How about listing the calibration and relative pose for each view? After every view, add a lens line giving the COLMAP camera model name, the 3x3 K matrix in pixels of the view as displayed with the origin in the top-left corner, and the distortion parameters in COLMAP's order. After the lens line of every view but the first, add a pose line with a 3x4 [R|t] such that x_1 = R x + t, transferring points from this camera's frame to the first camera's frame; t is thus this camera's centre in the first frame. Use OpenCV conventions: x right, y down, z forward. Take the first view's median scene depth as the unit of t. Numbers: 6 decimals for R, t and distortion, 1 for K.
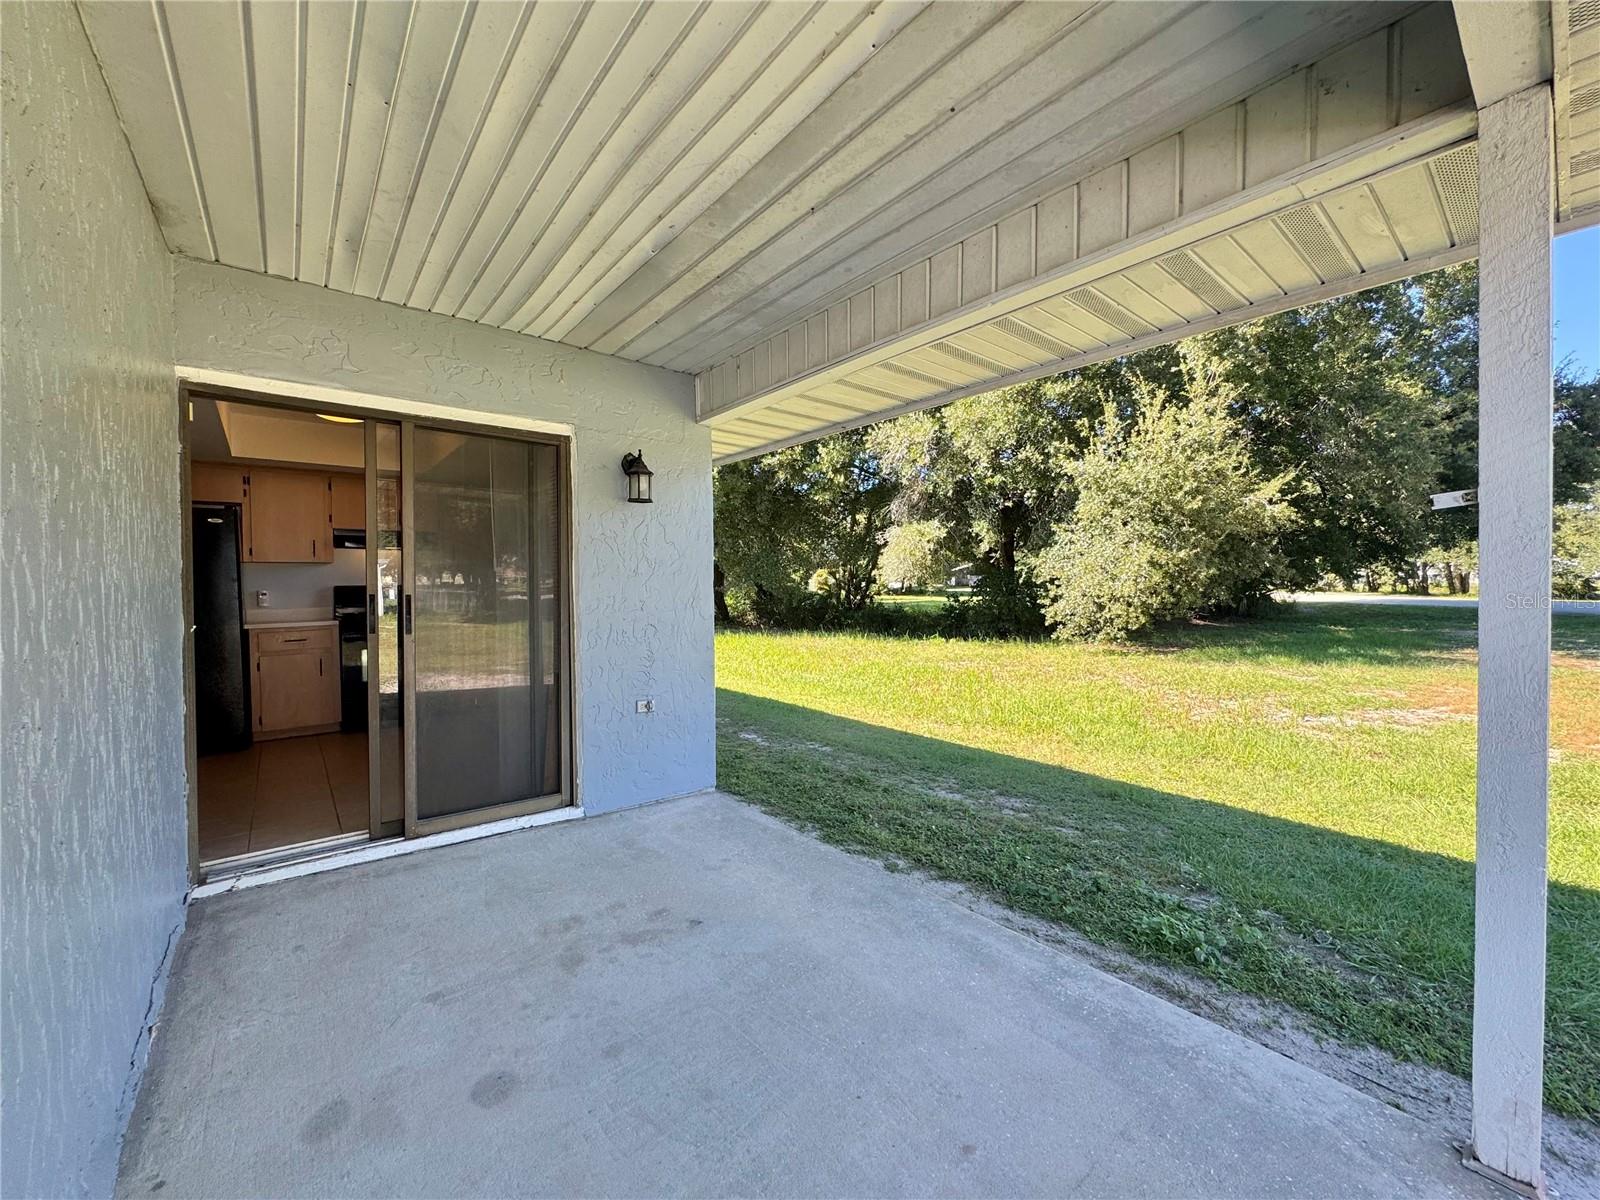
lens RADIAL K [[636.4, 0, 802.2], [0, 636.4, 600.4], [0, 0, 1]] dist [-0.002636, 0.000287]
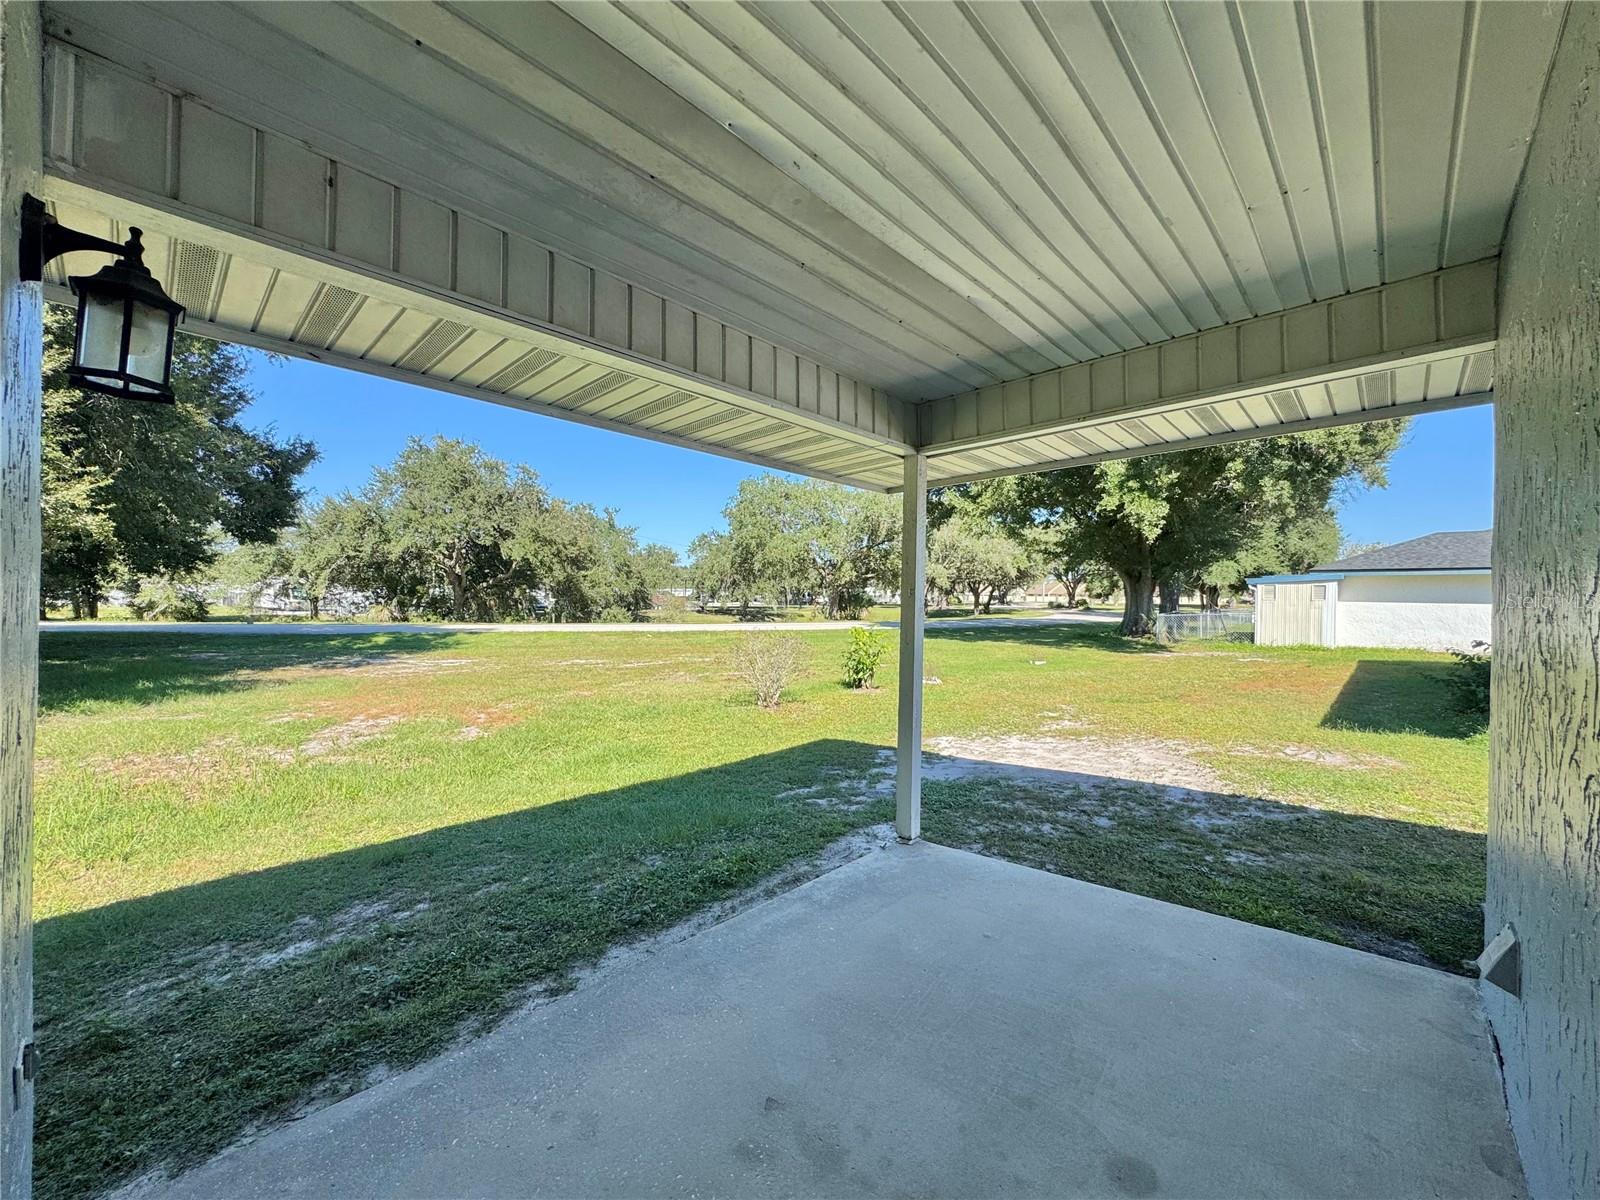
lens RADIAL K [[636.4, 0, 802.2], [0, 636.4, 600.4], [0, 0, 1]] dist [-0.002636, 0.000287]
pose [[-0.135081, 0.014305, 0.990731, -0.724471], [0.020535, 0.999721, -0.011635, -0.048194], [-0.990622, 0.018773, -0.135338, 0.846754]]
